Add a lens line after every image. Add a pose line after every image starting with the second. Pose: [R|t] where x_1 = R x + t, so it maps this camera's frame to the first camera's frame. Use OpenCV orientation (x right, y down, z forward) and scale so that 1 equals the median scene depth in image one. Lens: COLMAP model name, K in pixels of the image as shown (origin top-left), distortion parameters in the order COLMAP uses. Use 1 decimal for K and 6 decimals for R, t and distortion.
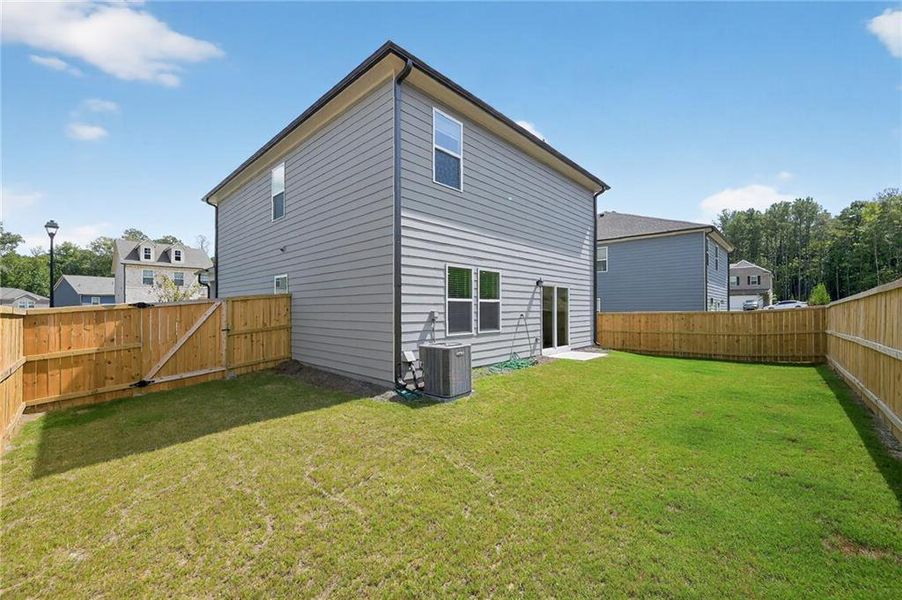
lens RADIAL K [[360.0, 0, 451.0], [0, 360.0, 300.0], [0, 0, 1]] dist [-0.001305, -0.000232]
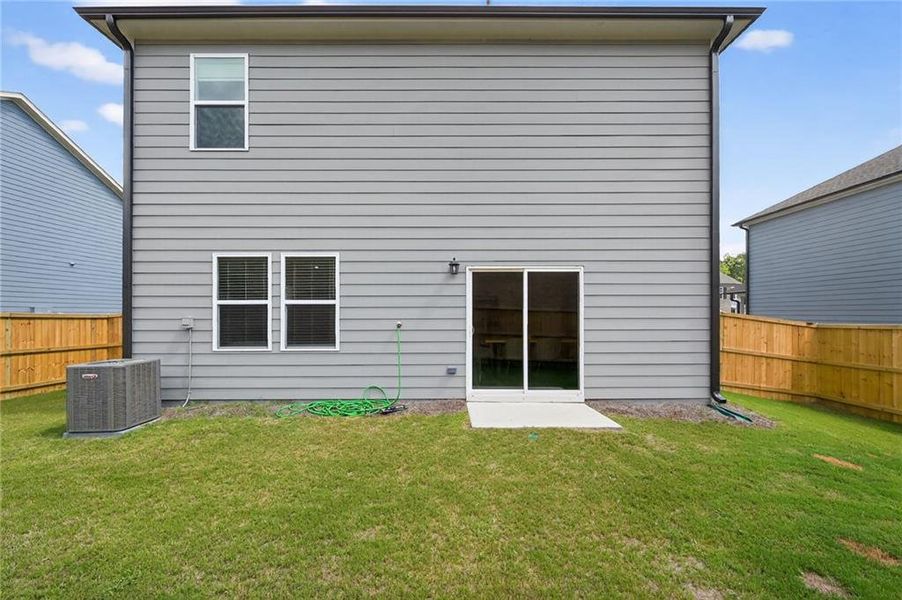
lens RADIAL K [[356.6, 0, 451.9], [0, 356.6, 310.0], [0, 0, 1]] dist [0.000876, 0.000130]
pose [[0.684178, -0.009180, -0.729257, 0.784446], [0.017312, 0.999843, 0.003656, 0.019833], [0.729110, -0.015127, 0.684230, 0.772123]]
